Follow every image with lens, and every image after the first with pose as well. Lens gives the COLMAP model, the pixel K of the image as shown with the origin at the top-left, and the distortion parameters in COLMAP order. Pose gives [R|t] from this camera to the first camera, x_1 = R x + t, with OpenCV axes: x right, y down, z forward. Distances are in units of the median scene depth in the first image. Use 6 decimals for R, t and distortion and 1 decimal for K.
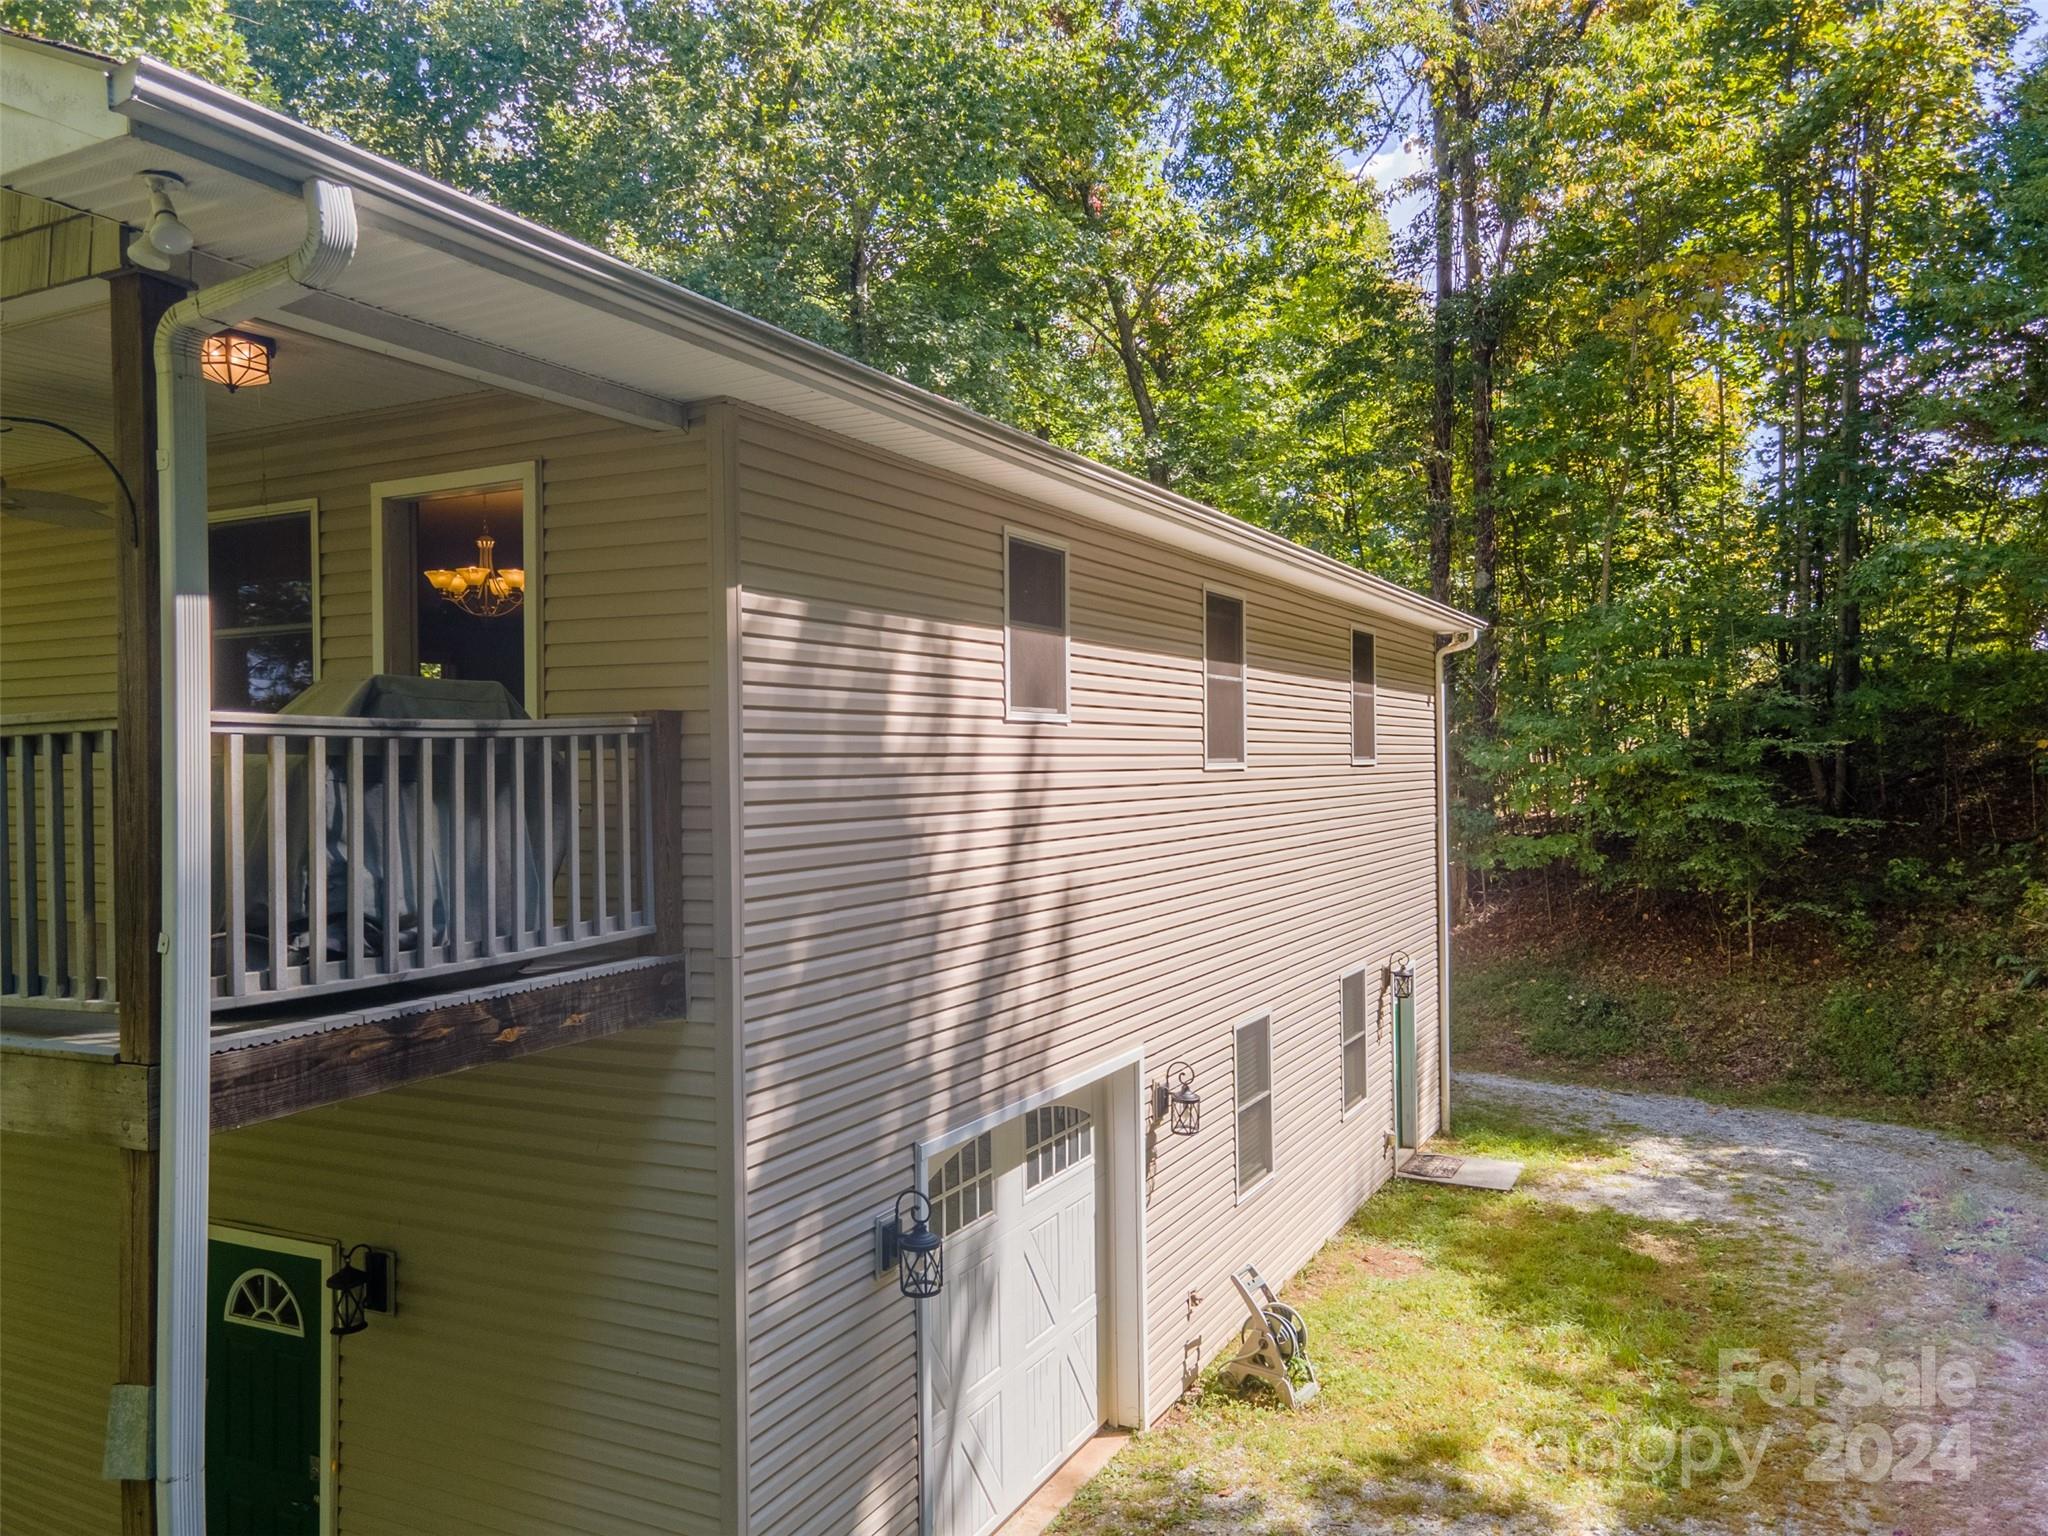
lens RADIAL K [[1495.1, 0, 1012.4], [0, 1495.1, 769.6], [0, 0, 1]] dist [0.037567, 0.024492]
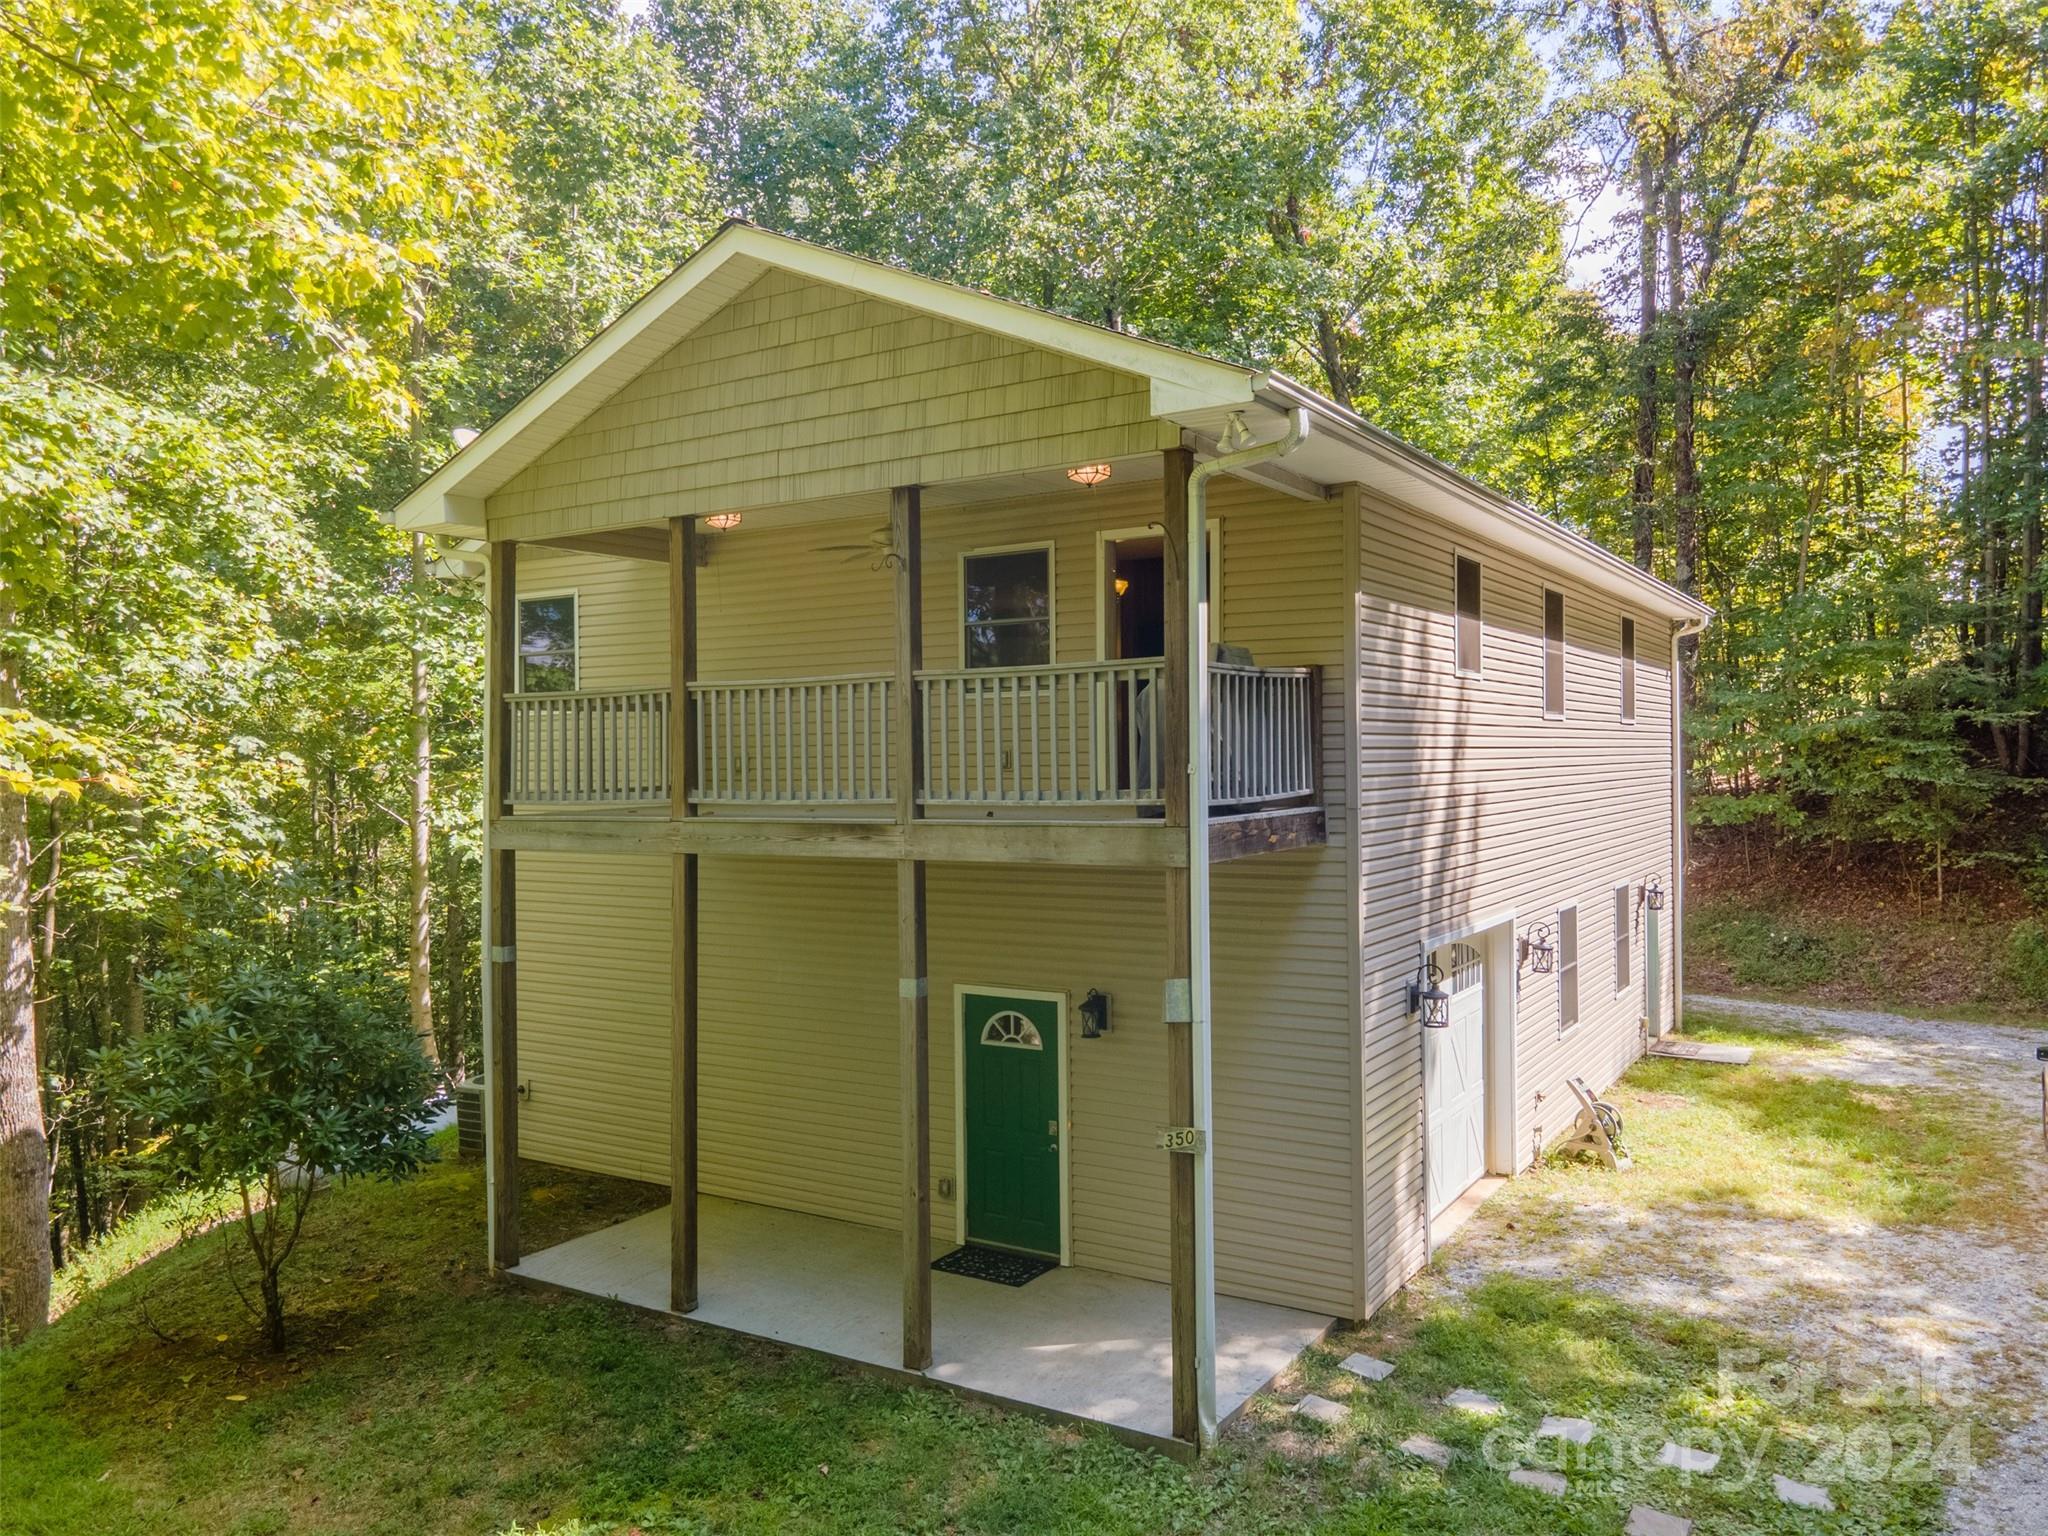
lens RADIAL K [[1495.1, 0, 1012.4], [0, 1495.1, 769.6], [0, 0, 1]] dist [0.037567, 0.024492]
pose [[0.996919, 0.002667, -0.078390, -0.181187], [-0.002238, 0.999982, 0.005556, 0.029427], [0.078403, -0.005363, 0.996907, -0.301637]]
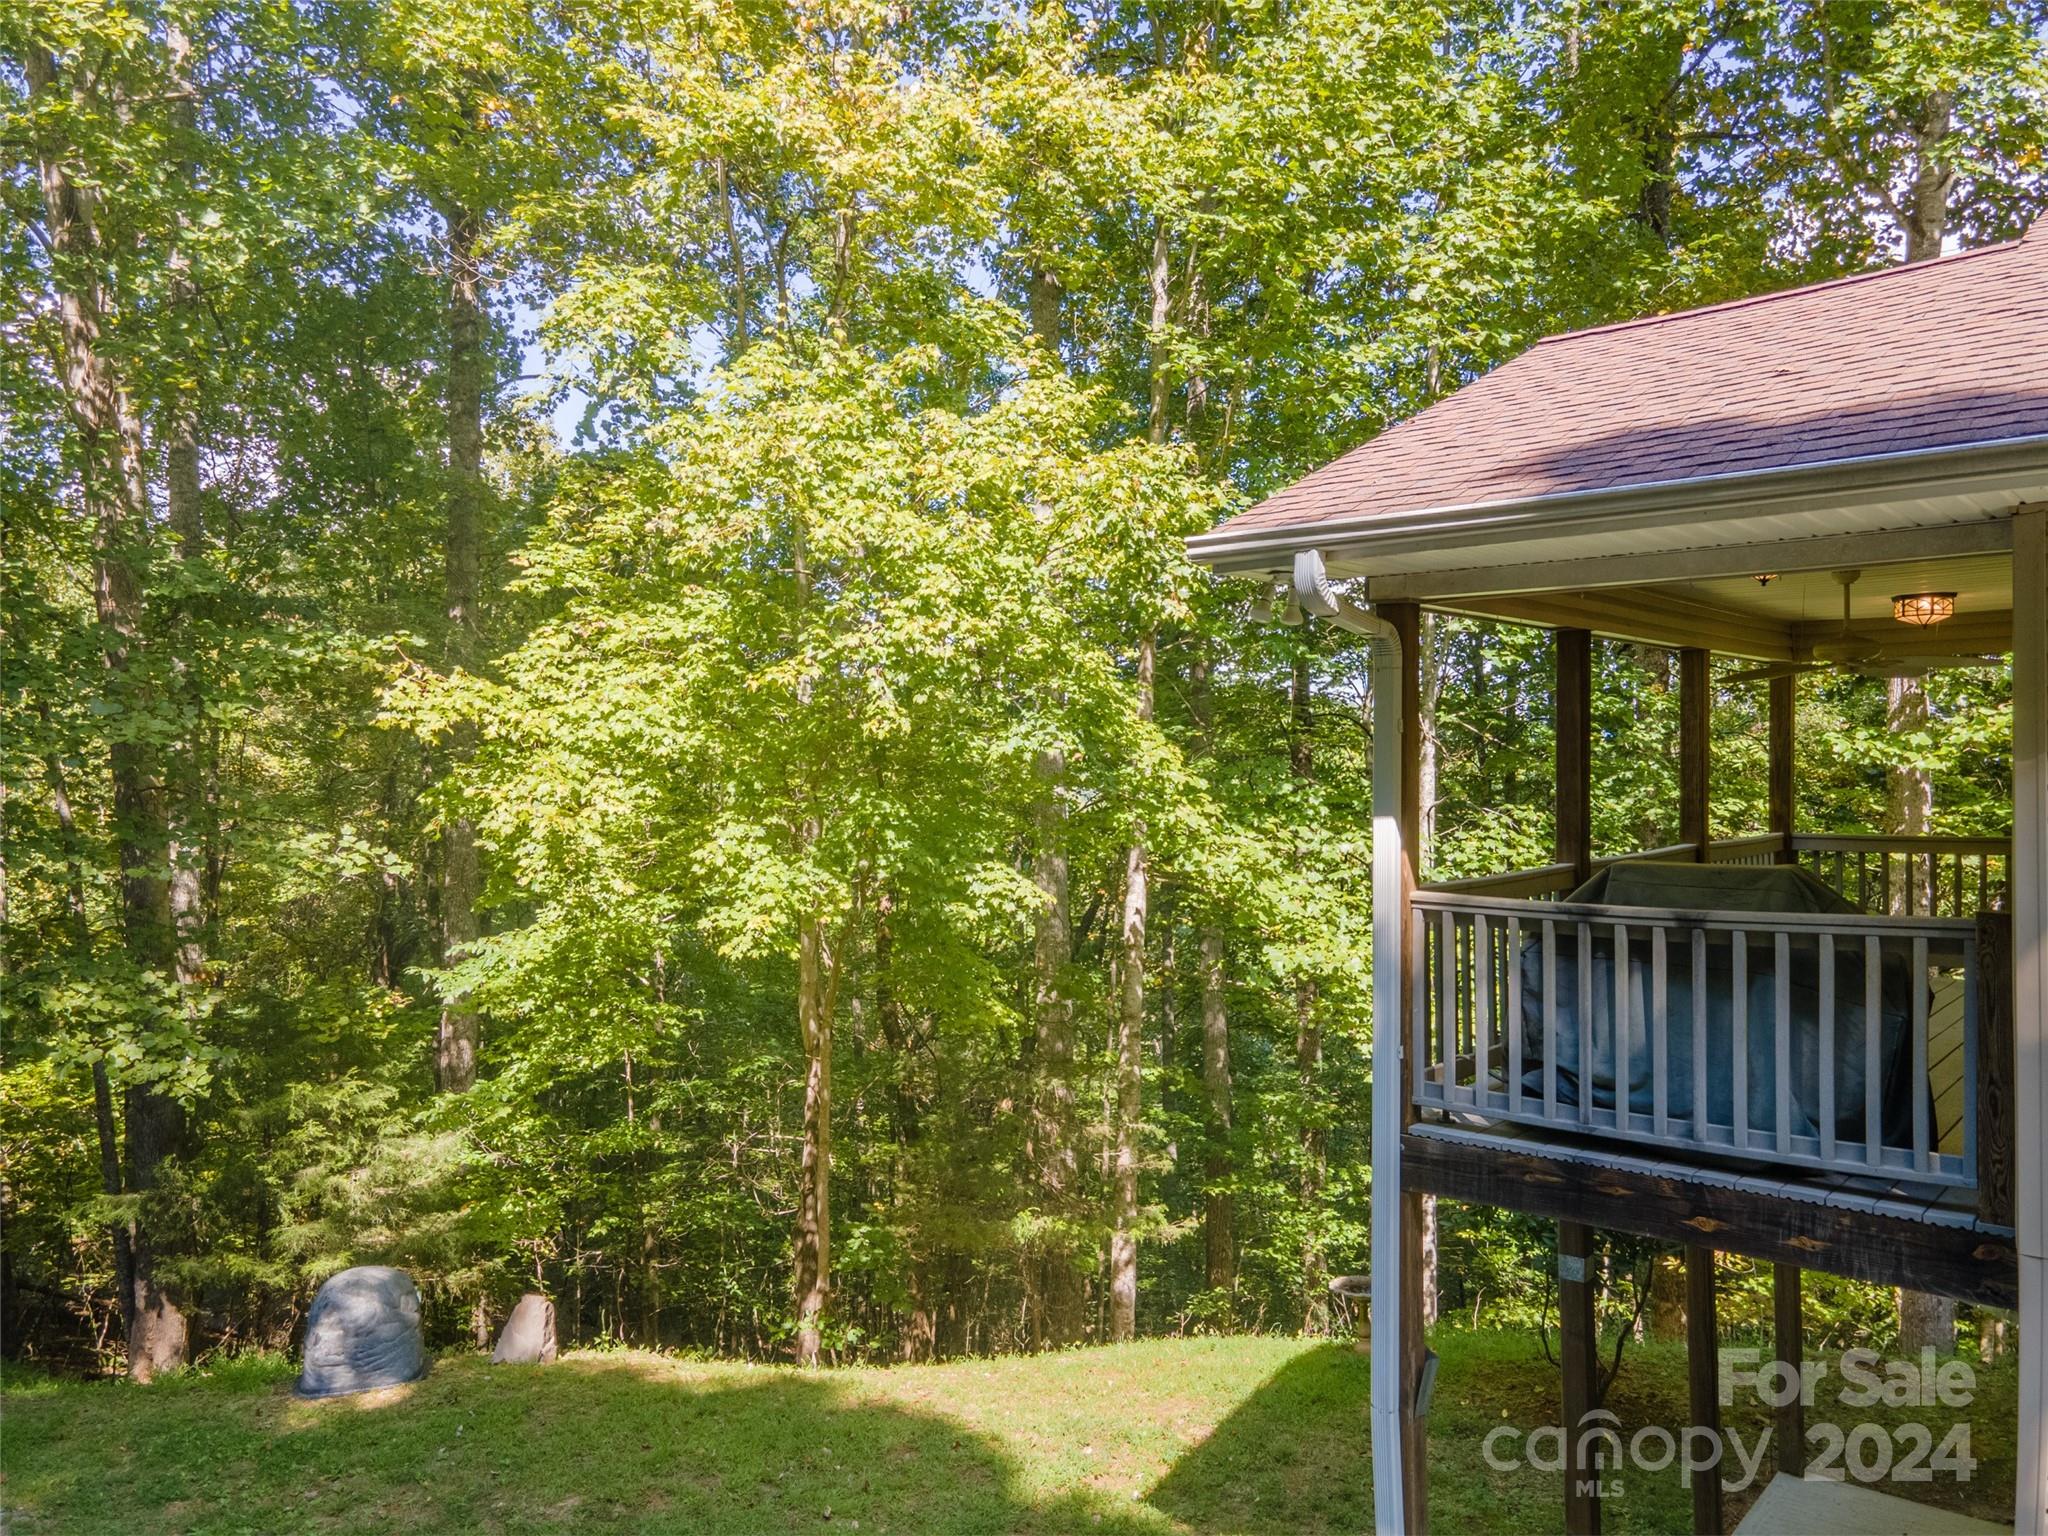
lens RADIAL K [[1495.1, 0, 1012.4], [0, 1495.1, 769.6], [0, 0, 1]] dist [0.037567, 0.024492]
pose [[-0.211157, 0.024583, -0.977143, 0.261029], [0.007325, 0.999695, 0.023568, -0.054262], [0.977425, -0.002181, -0.211273, 0.262306]]
